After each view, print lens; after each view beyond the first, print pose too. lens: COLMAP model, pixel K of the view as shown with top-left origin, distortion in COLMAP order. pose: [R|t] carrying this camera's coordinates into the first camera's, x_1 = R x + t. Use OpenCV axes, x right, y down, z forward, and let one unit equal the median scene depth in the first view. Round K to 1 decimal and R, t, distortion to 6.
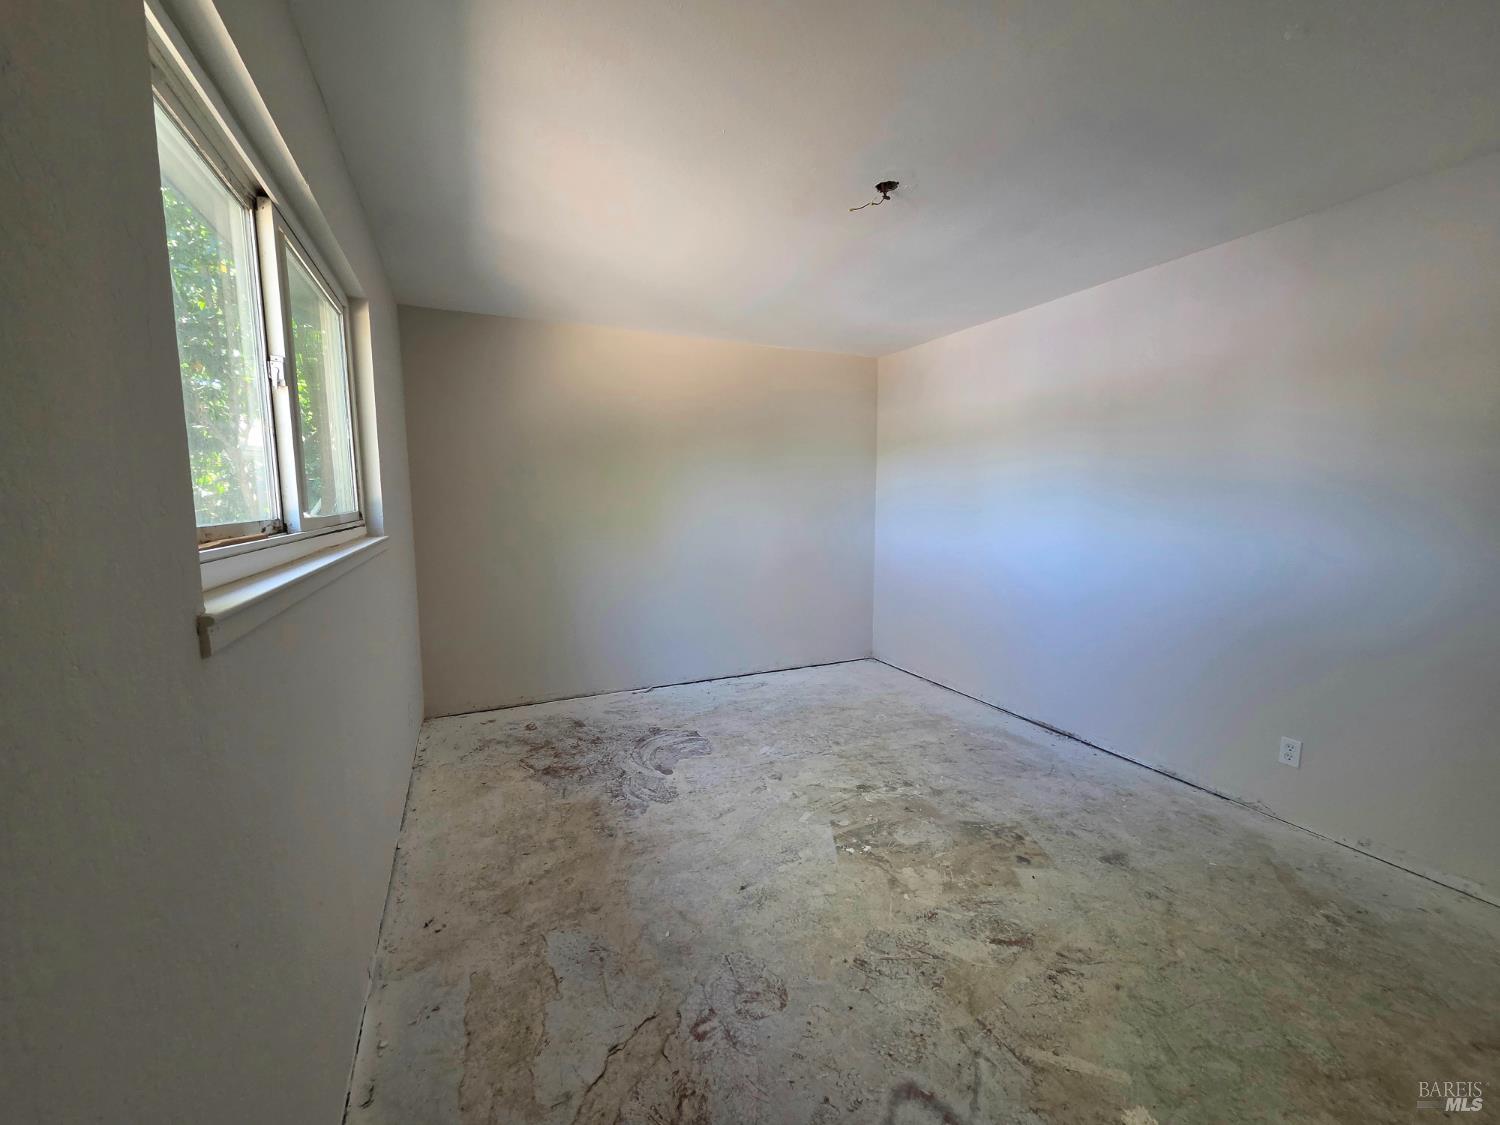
lens RADIAL K [[620.1, 0, 754.5], [0, 620.1, 566.3], [0, 0, 1]] dist [0.002396, 0.000216]
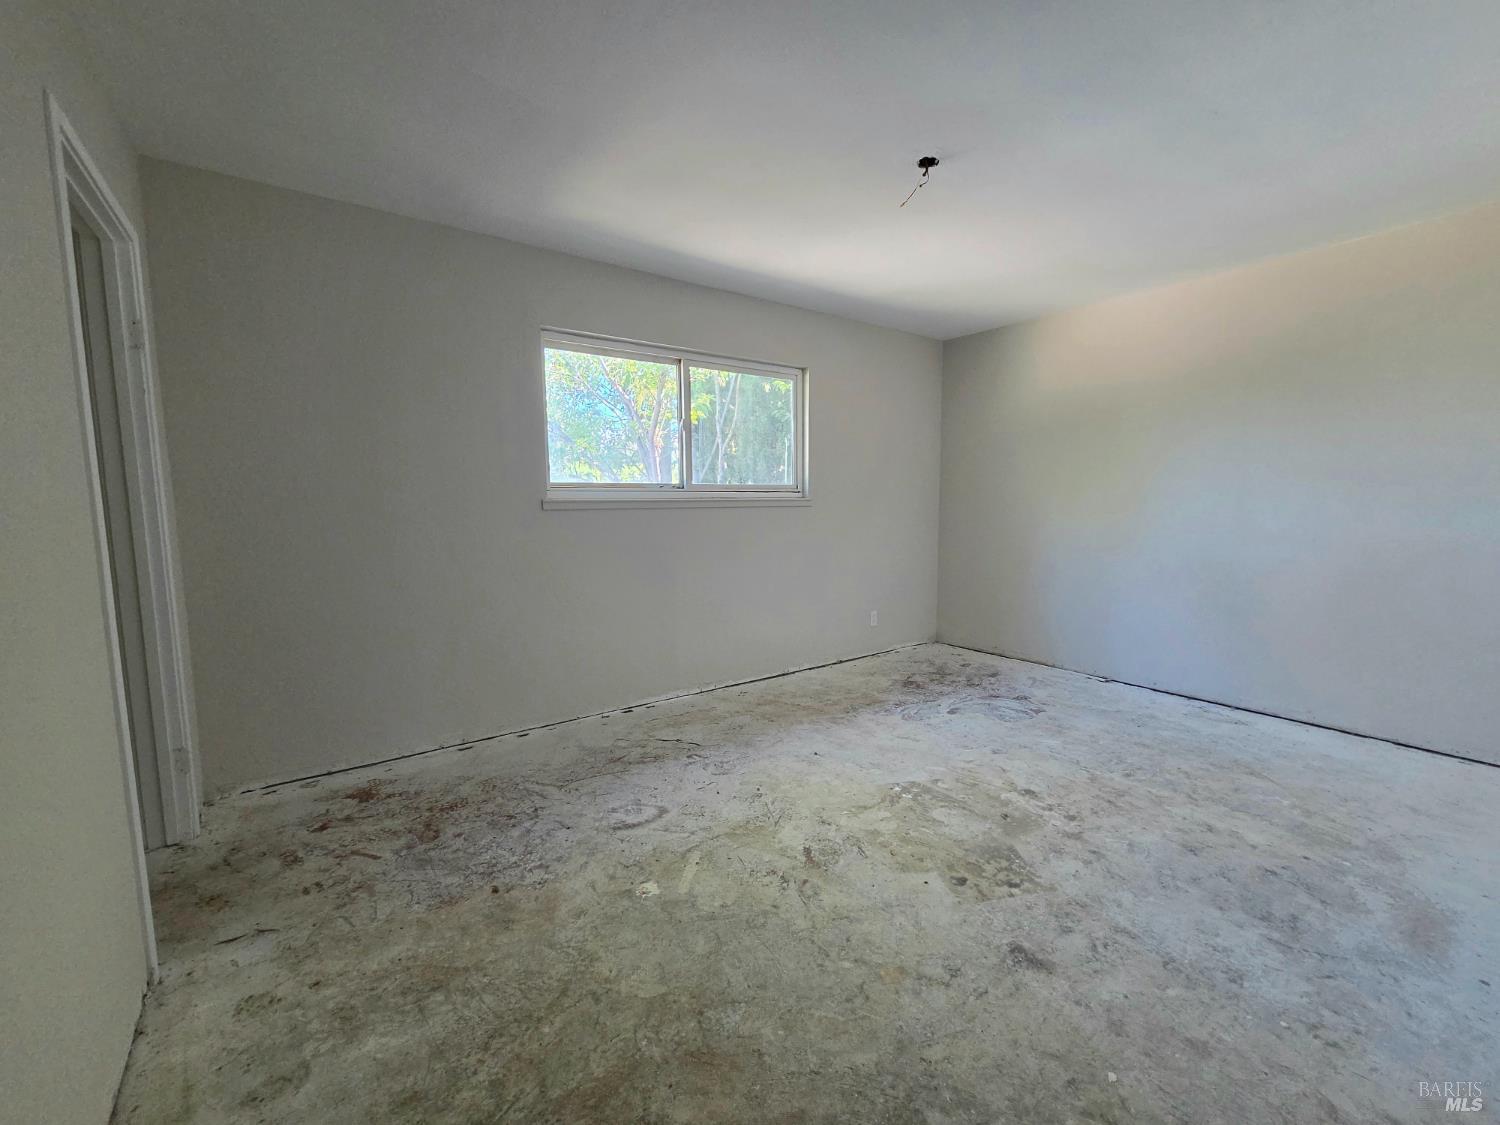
lens RADIAL K [[620.1, 0, 752.4], [0, 620.1, 561.4], [0, 0, 1]] dist [0.002396, 0.000216]
pose [[0.195497, 0.104141, -0.975159, 0.954305], [-0.106001, 0.990764, 0.084557, -0.002725], [0.974959, 0.086837, 0.204731, 0.419115]]
